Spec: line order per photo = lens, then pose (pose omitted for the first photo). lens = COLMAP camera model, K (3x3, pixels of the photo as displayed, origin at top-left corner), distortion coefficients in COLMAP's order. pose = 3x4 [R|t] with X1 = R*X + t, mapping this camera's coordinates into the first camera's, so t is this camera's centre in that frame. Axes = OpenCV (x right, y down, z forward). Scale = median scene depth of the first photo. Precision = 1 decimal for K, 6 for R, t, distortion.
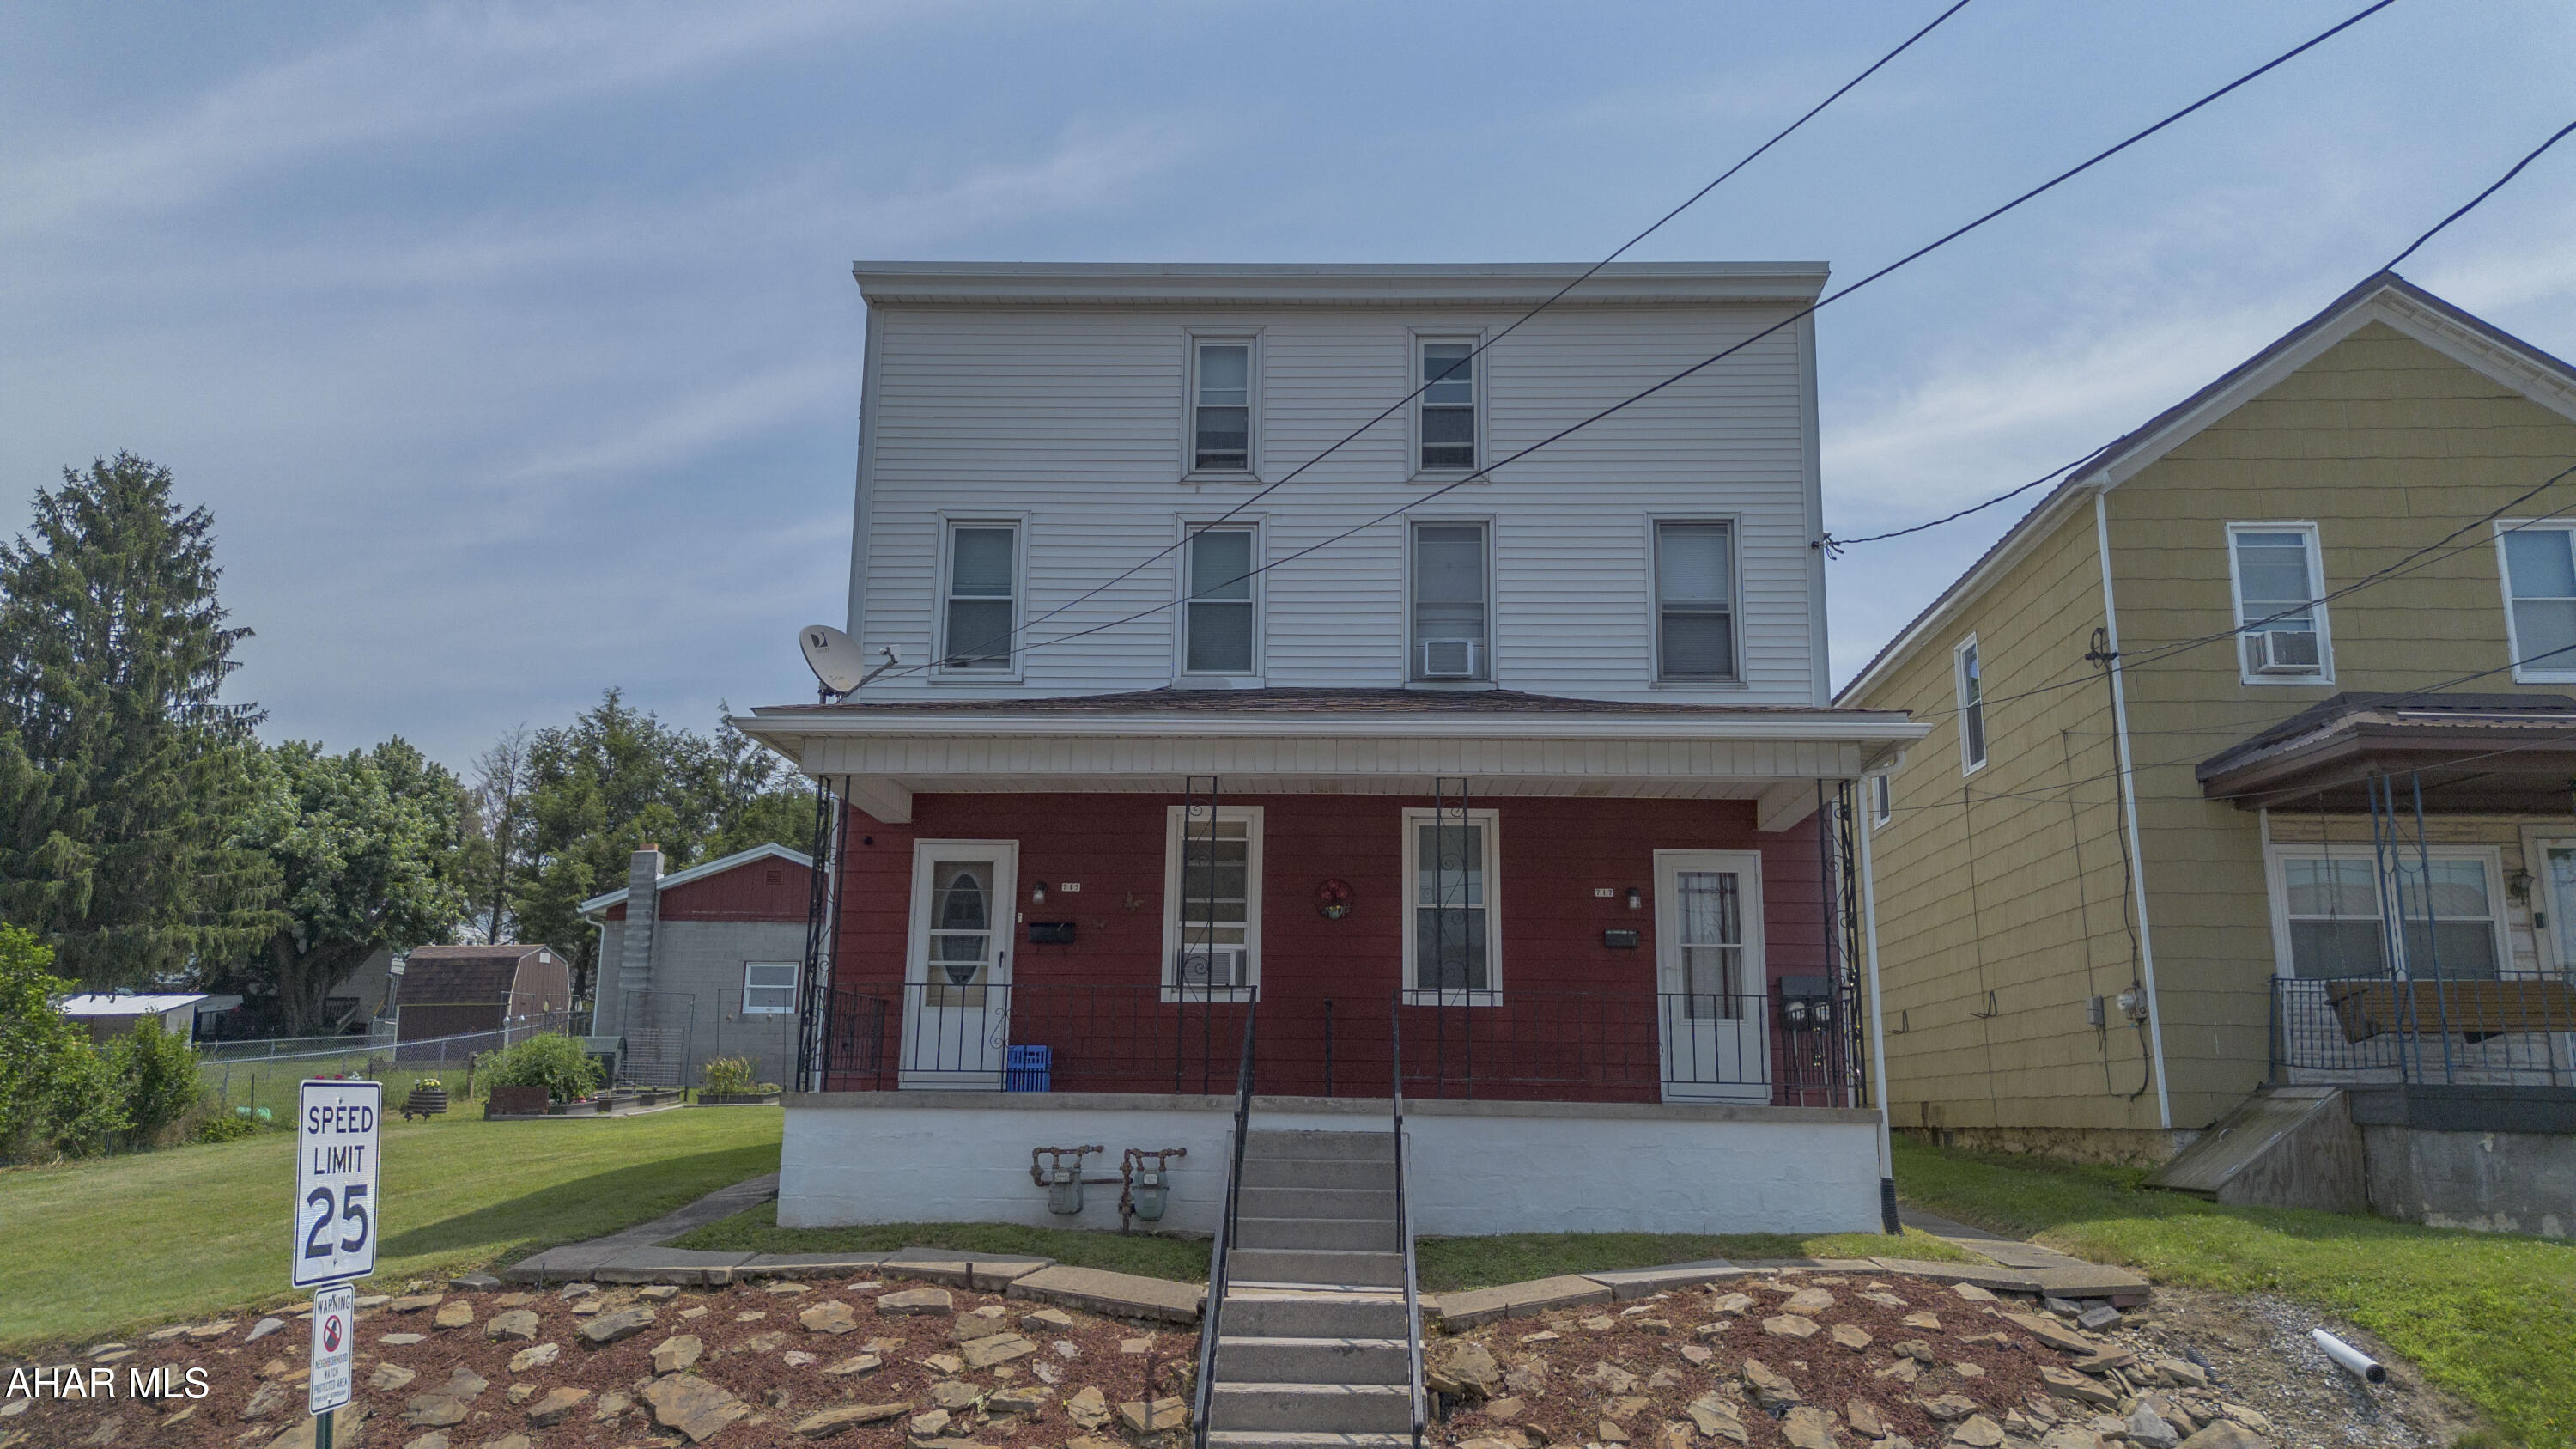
lens RADIAL K [[1838.7, 0, 1288.0], [0, 1838.7, 724.5], [0, 0, 1]] dist [0.053945, -0.039564]
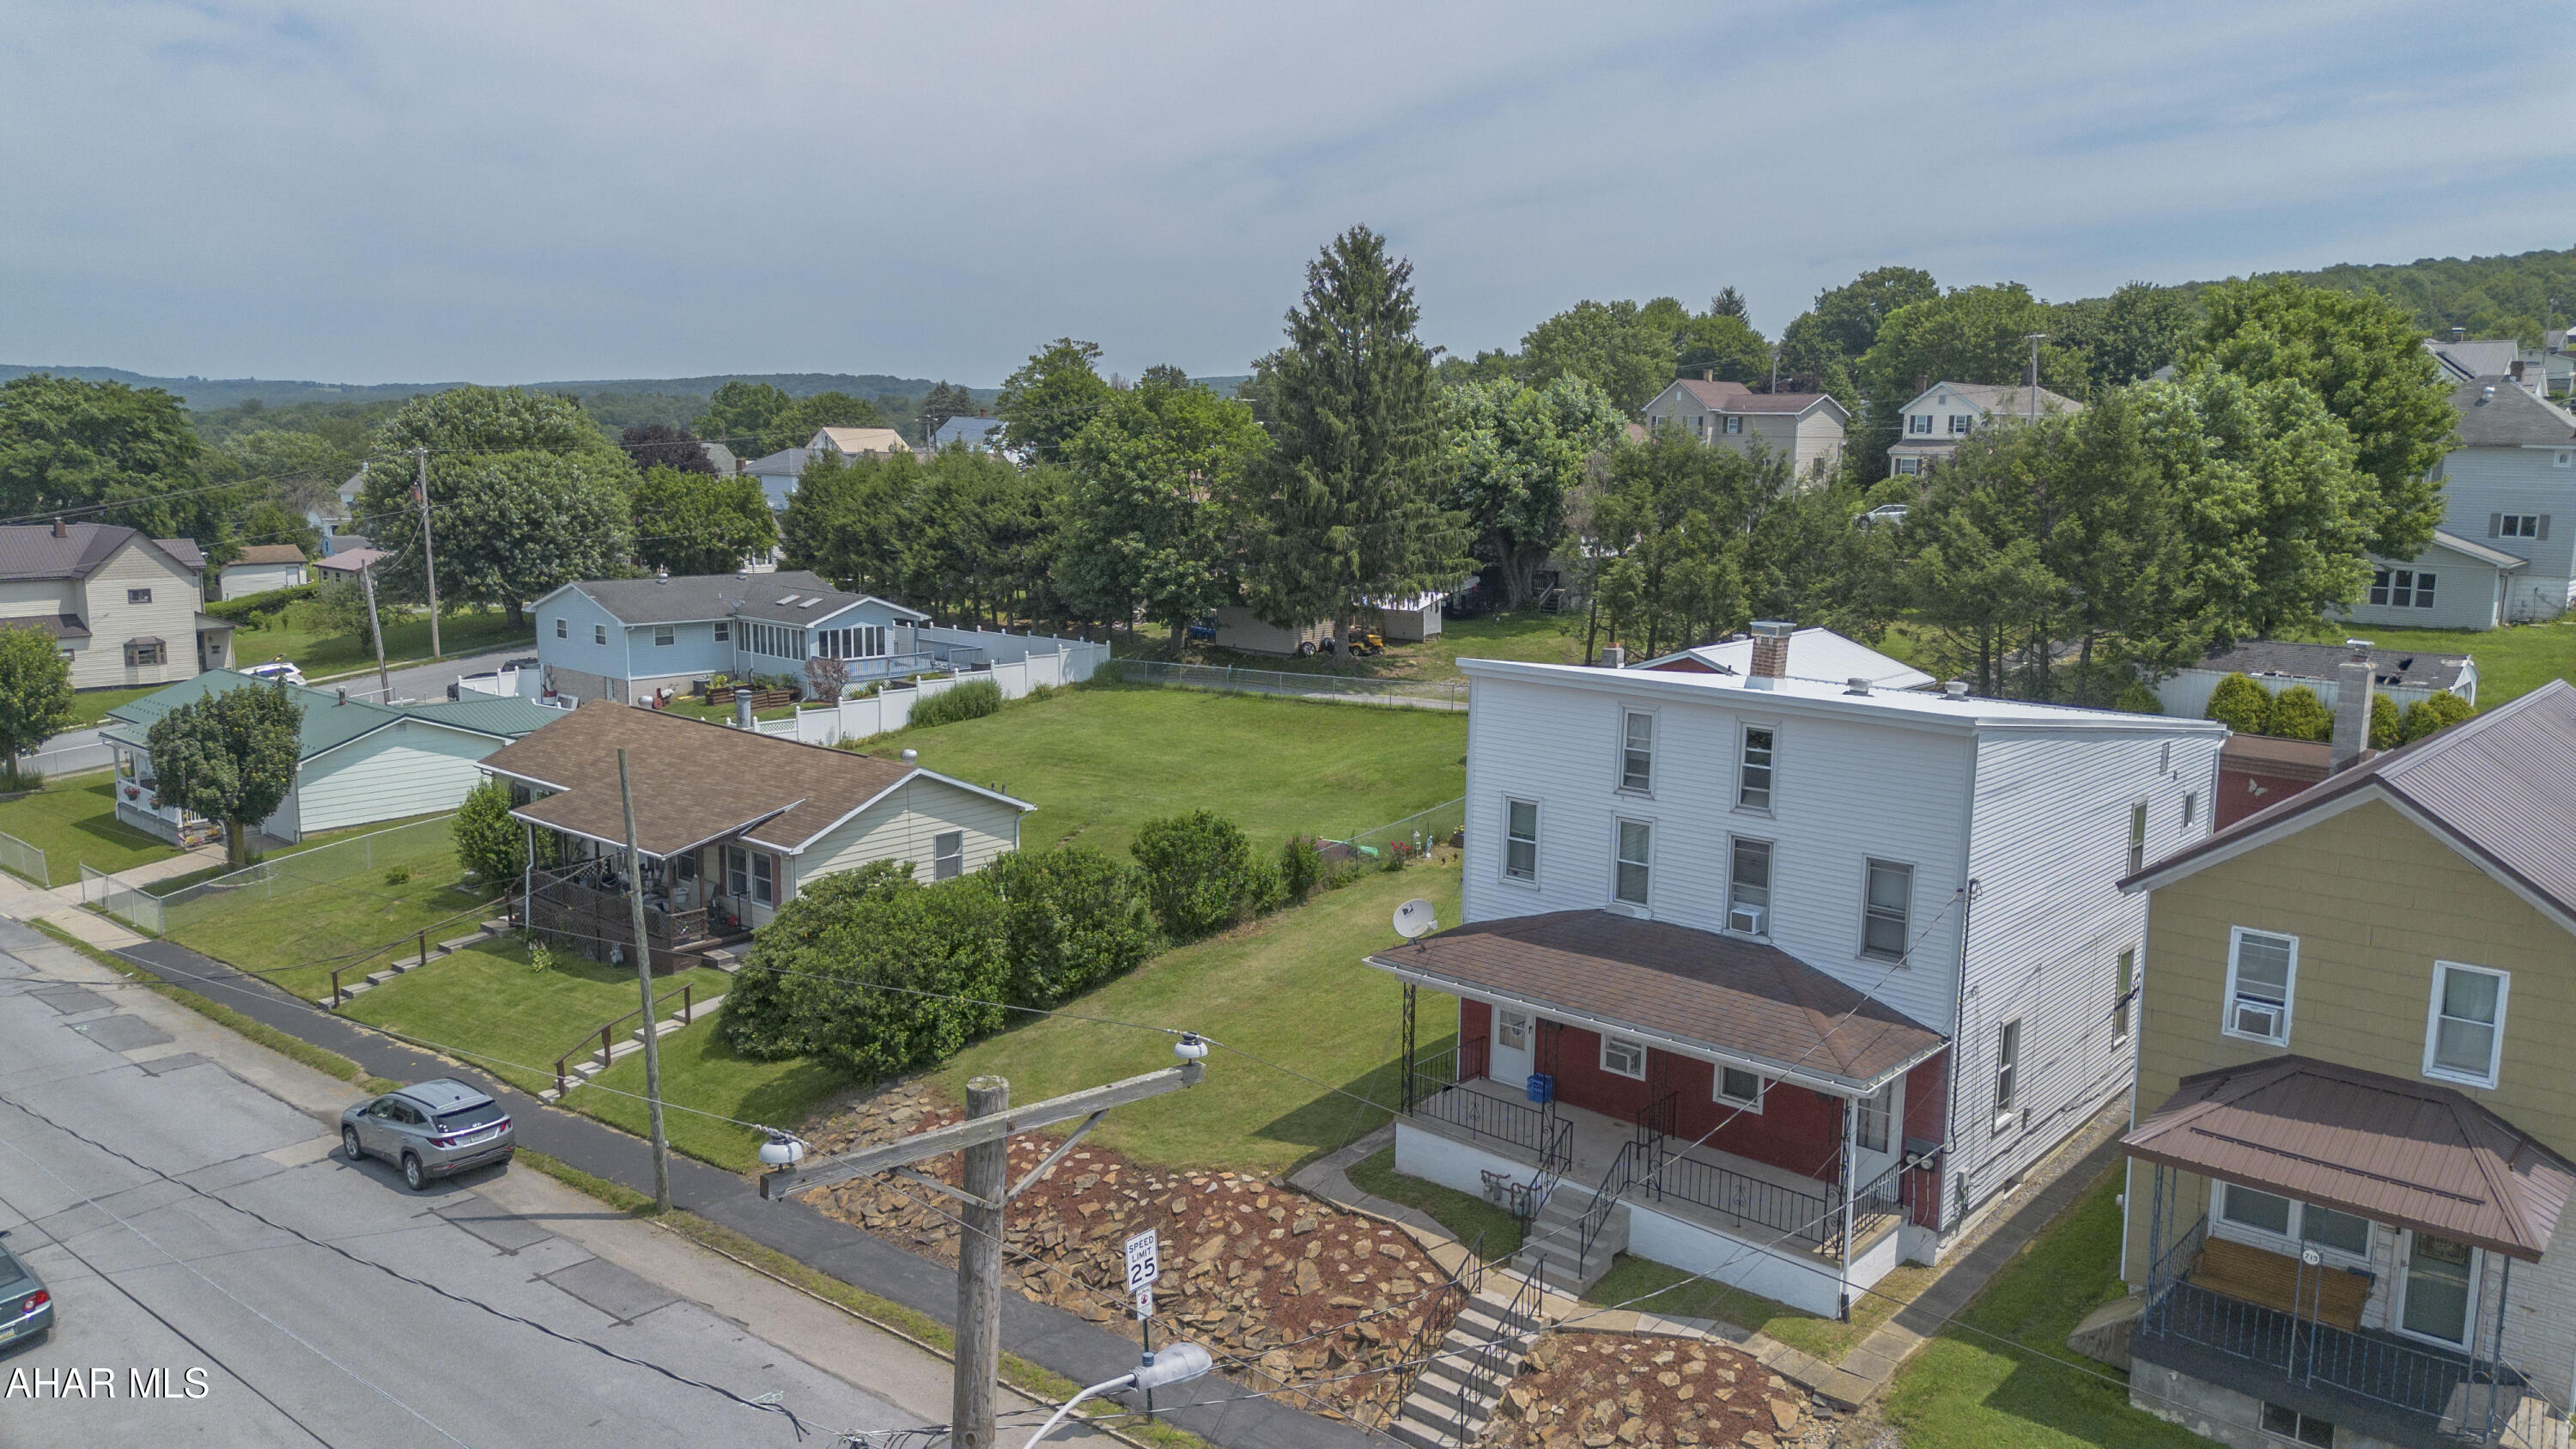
lens RADIAL K [[1811.3, 0, 1288.0], [0, 1811.3, 724.5], [0, 0, 1]] dist [0.093152, -0.098435]
pose [[0.775781, 0.098386, -0.623285, 0.791335], [0.127906, 0.942745, 0.308012, -0.780036], [0.617903, -0.318672, 0.718779, -0.453618]]
